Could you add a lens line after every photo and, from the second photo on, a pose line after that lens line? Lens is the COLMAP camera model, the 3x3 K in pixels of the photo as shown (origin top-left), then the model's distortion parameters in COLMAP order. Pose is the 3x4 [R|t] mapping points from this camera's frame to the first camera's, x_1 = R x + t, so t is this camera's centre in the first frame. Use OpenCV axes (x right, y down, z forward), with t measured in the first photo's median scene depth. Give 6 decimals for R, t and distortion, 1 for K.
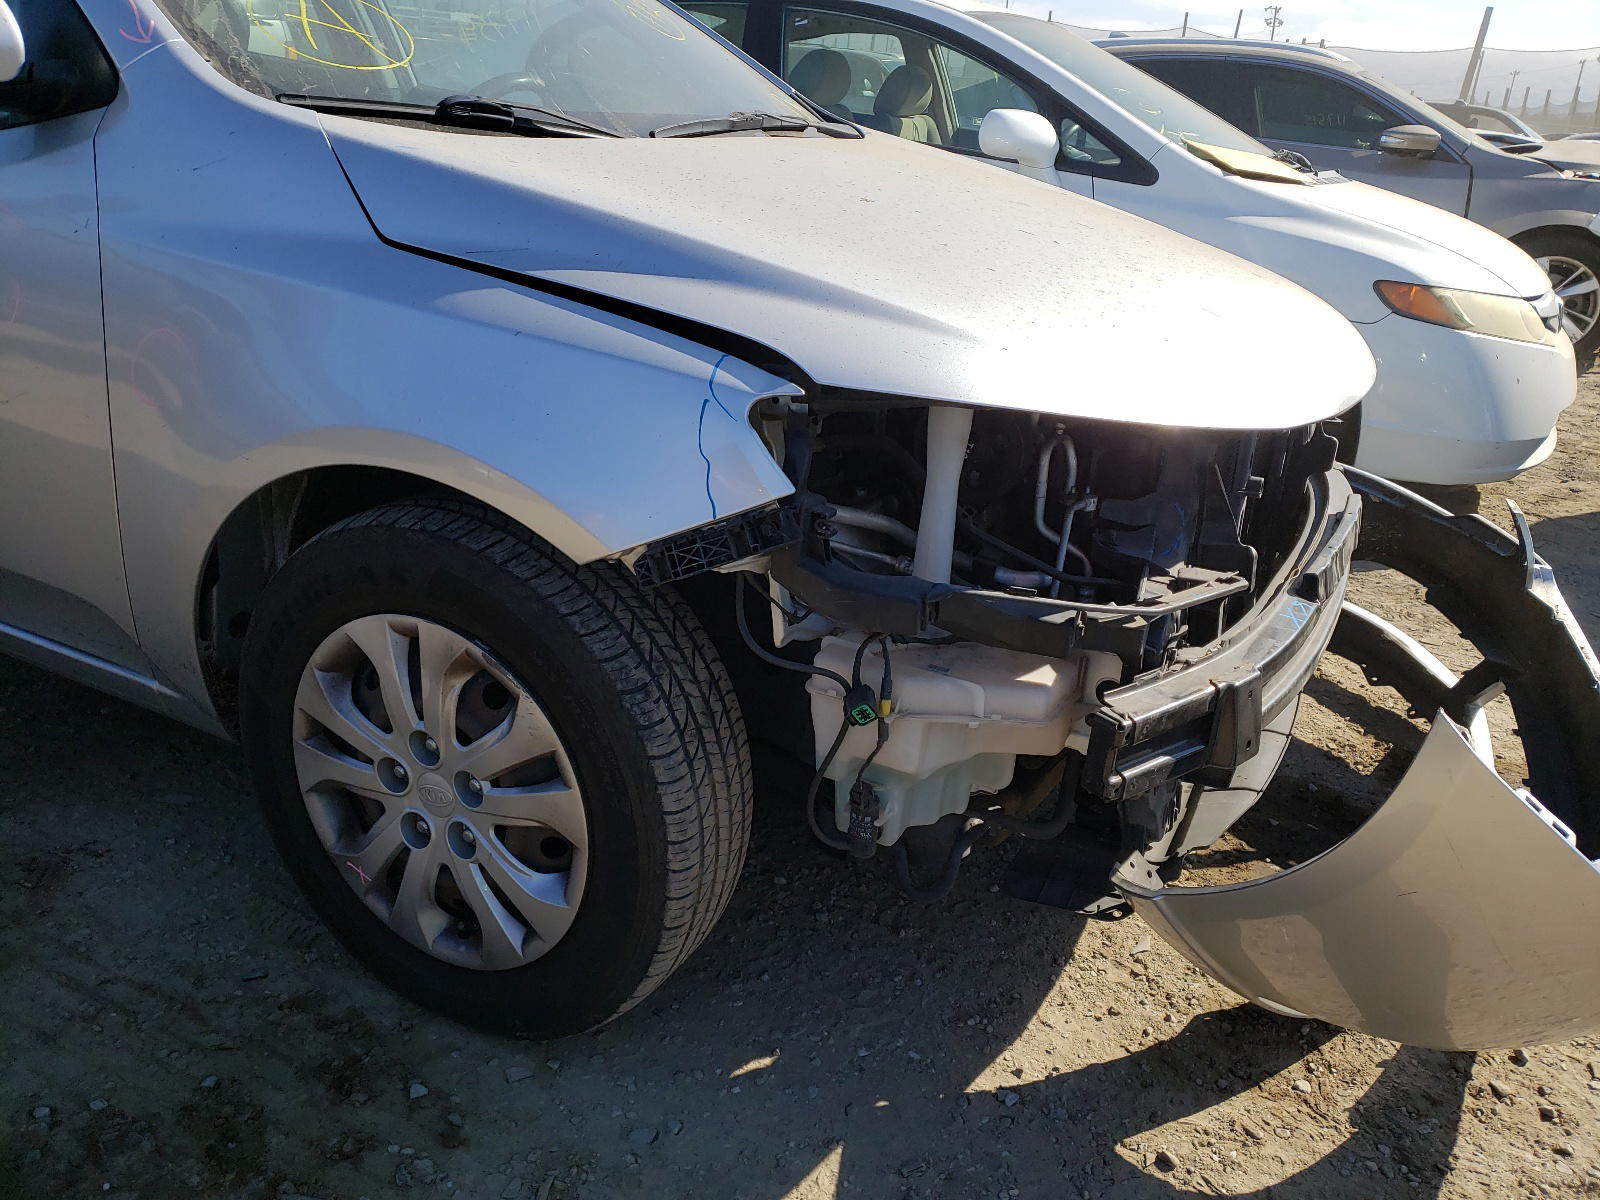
lens RADIAL K [[1213.4, 0, 798.6], [0, 1213.4, 602.4], [0, 0, 1]] dist [0.007746, 0.009946]
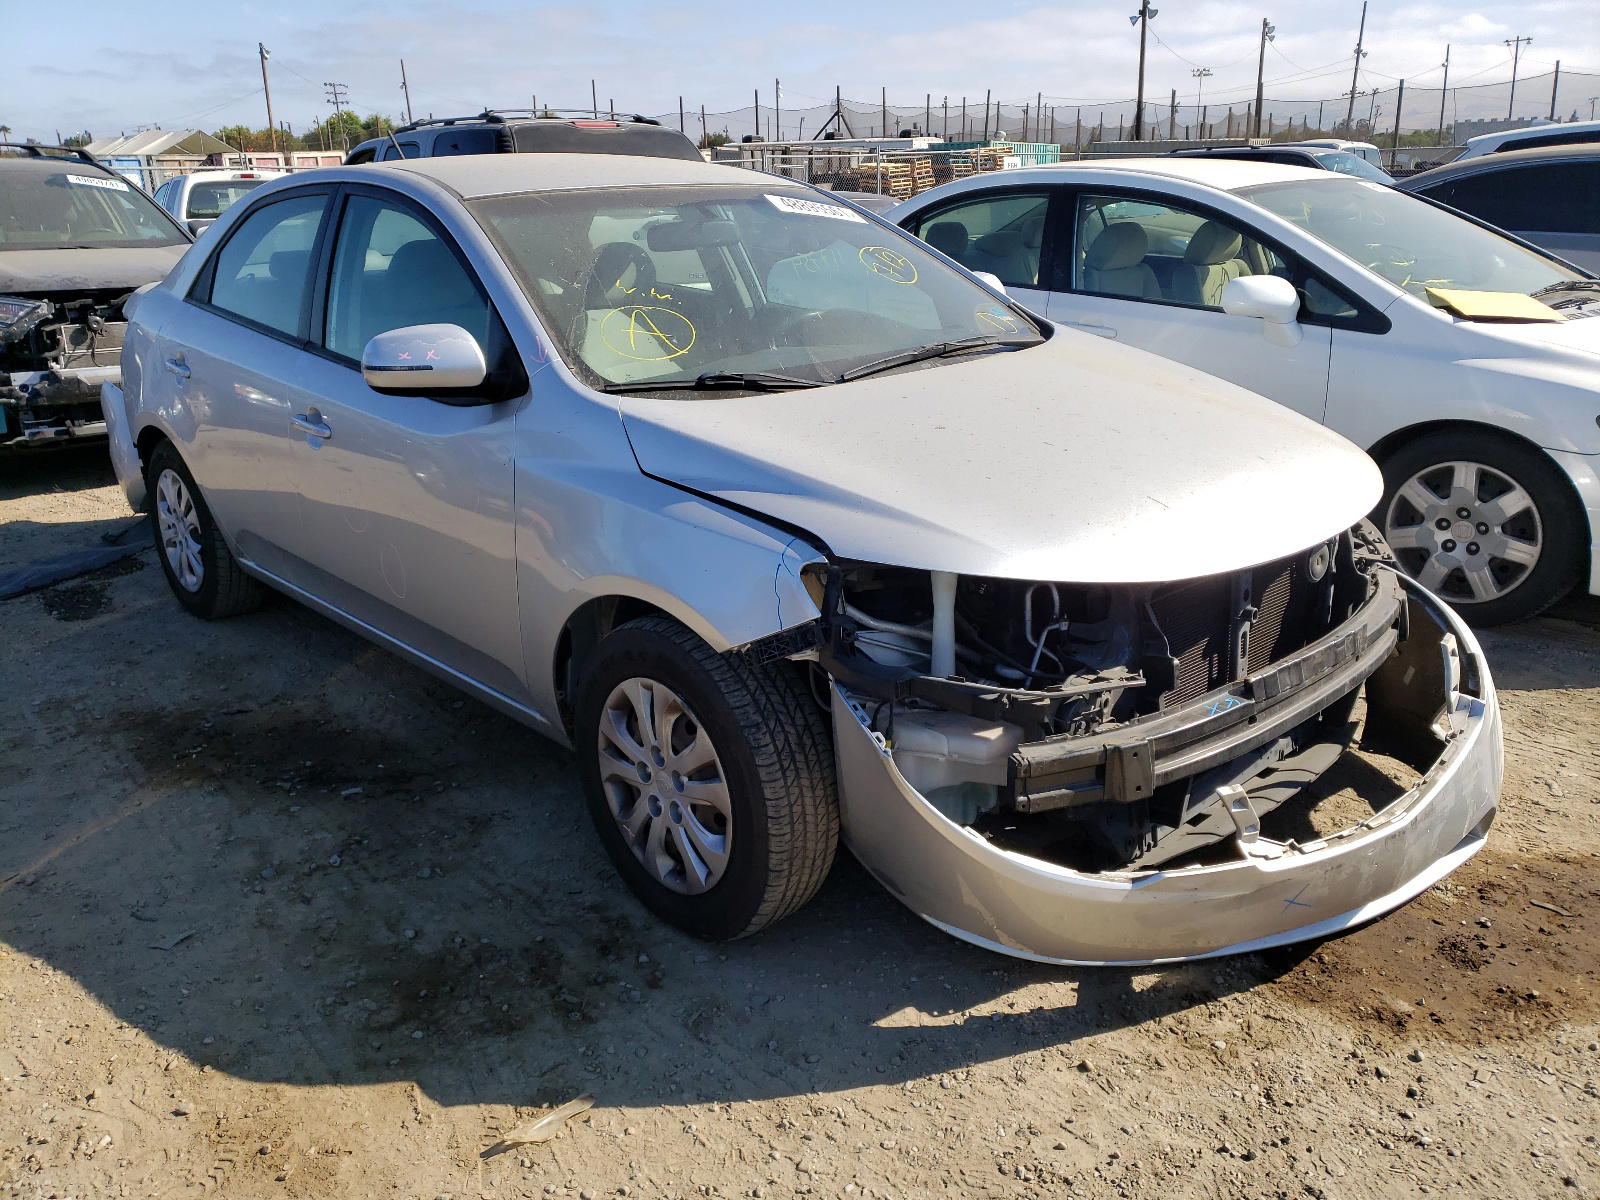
lens RADIAL K [[1213.4, 0, 800.9], [0, 1213.4, 601.7], [0, 0, 1]] dist [0.007746, 0.009946]
pose [[0.936070, 0.021277, -0.351170, 0.492744], [-0.047322, 0.996713, -0.065750, 0.004561], [0.348617, 0.078165, 0.934000, -0.566111]]
